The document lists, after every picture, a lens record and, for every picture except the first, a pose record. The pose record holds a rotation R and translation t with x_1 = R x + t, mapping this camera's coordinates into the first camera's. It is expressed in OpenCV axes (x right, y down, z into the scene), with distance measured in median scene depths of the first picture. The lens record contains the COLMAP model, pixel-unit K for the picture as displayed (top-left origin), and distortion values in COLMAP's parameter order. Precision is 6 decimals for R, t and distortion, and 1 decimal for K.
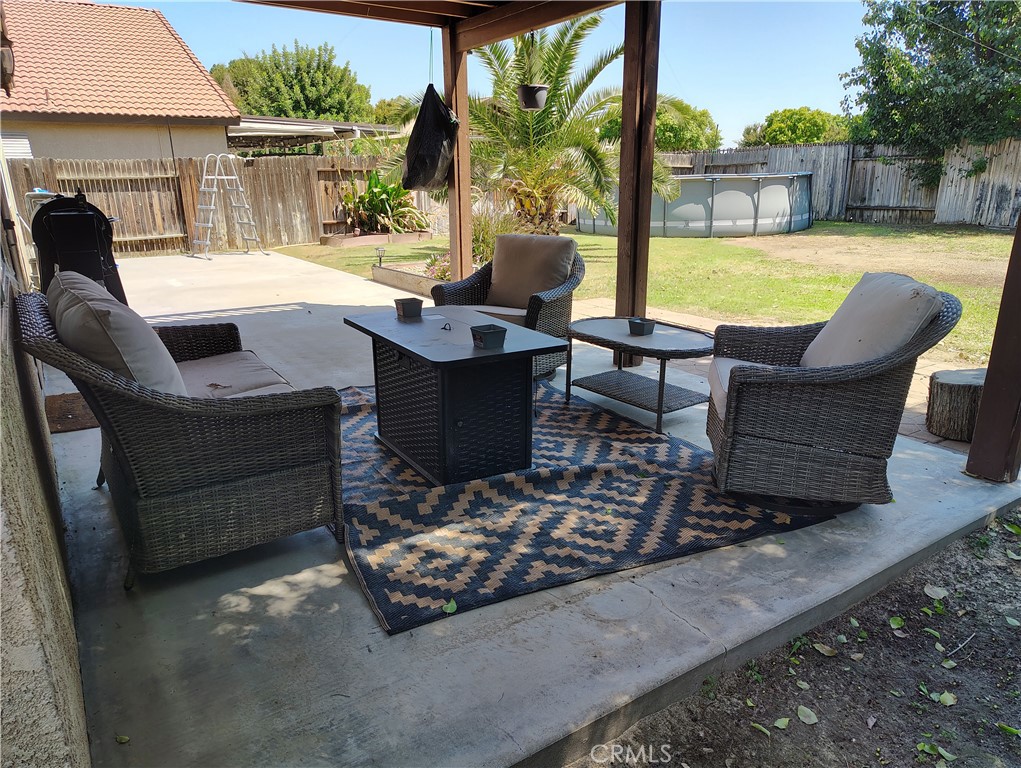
lens RADIAL K [[709.4, 0, 517.6], [0, 709.4, 393.6], [0, 0, 1]] dist [0.063576, -0.070031]
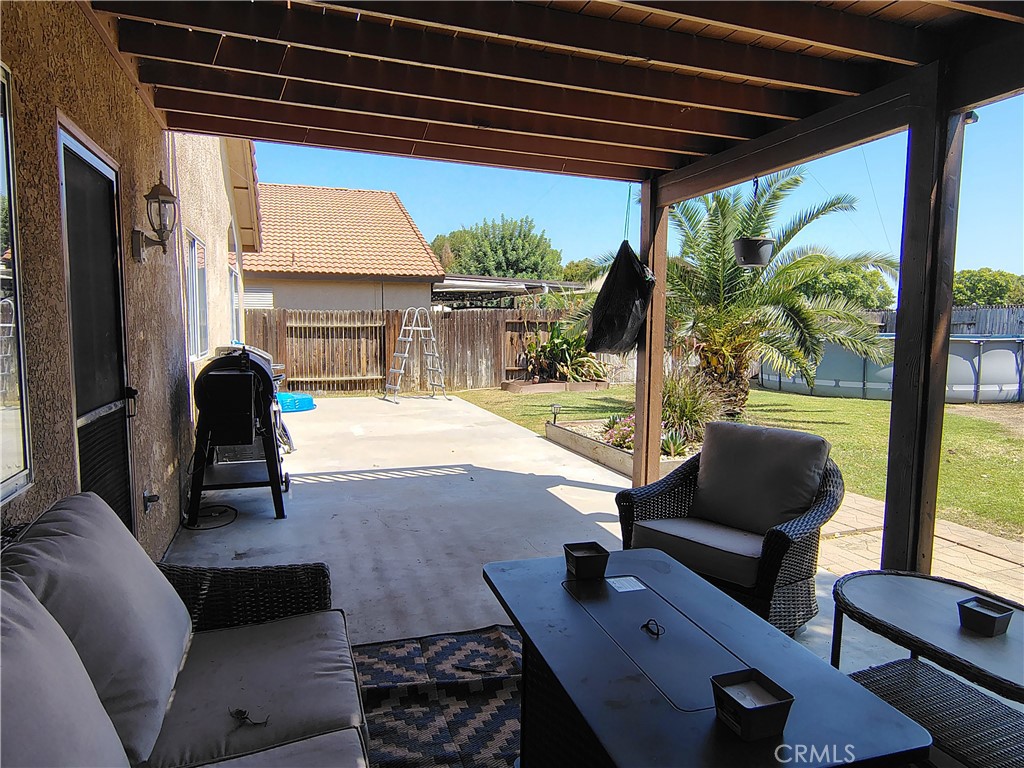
lens RADIAL K [[647.1, 0, 512.0], [0, 647.1, 384.0], [0, 0, 1]] dist [-0.003040, -0.001617]
pose [[0.965718, 0.045618, -0.255555, -0.027692], [-0.096014, 0.977396, -0.188357, -0.057084], [0.241186, 0.206437, 0.948269, 0.149006]]
